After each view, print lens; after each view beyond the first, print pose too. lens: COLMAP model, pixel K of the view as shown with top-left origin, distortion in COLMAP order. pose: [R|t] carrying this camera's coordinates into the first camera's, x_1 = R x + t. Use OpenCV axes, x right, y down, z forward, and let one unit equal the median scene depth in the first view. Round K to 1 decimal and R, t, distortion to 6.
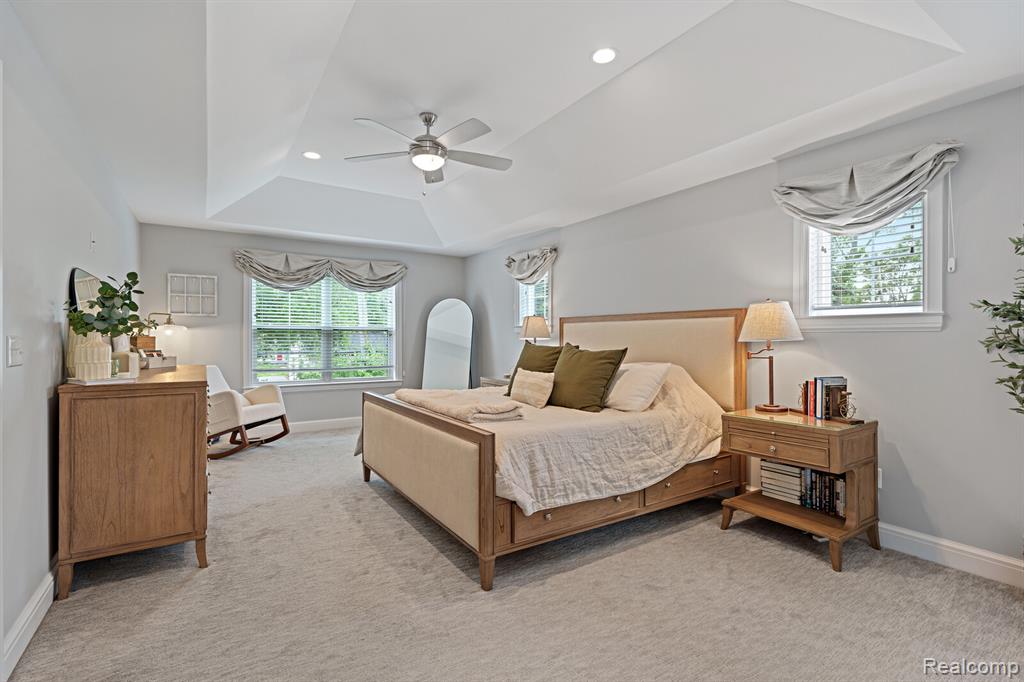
lens RADIAL K [[467.0, 0, 509.1], [0, 467.0, 339.4], [0, 0, 1]] dist [-0.000406, -0.000179]
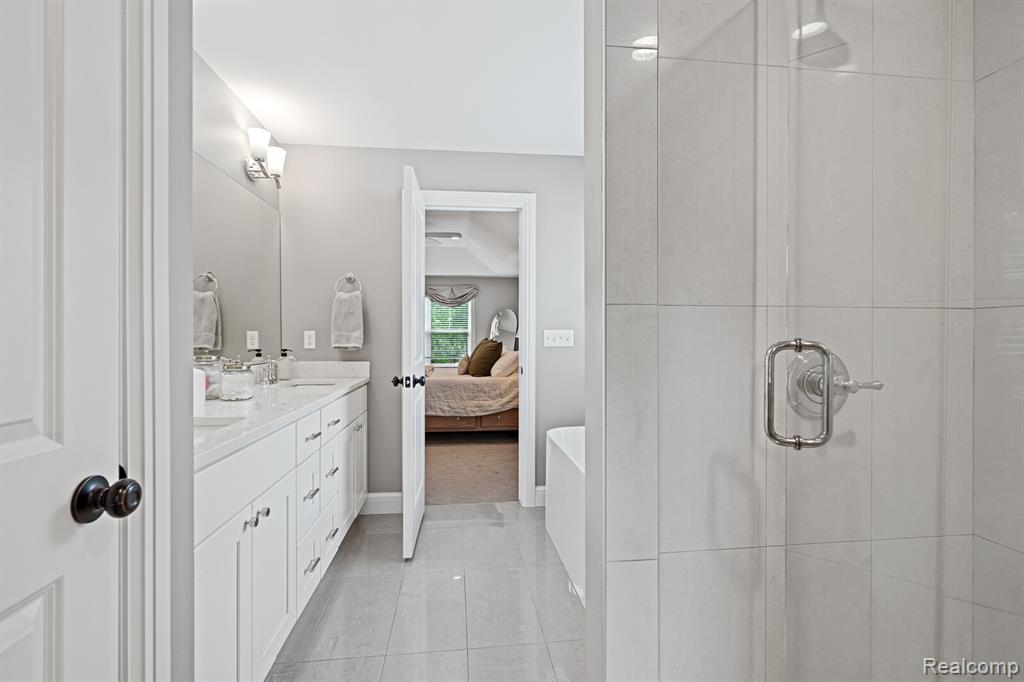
lens RADIAL K [[467.0, 0, 513.5], [0, 467.0, 339.1], [0, 0, 1]] dist [-0.000406, -0.000179]
pose [[0.899917, -0.001796, -0.436058, 1.227802], [0.000939, 0.999997, -0.002180, 0.014689], [0.436061, 0.001553, 0.899916, -0.618852]]
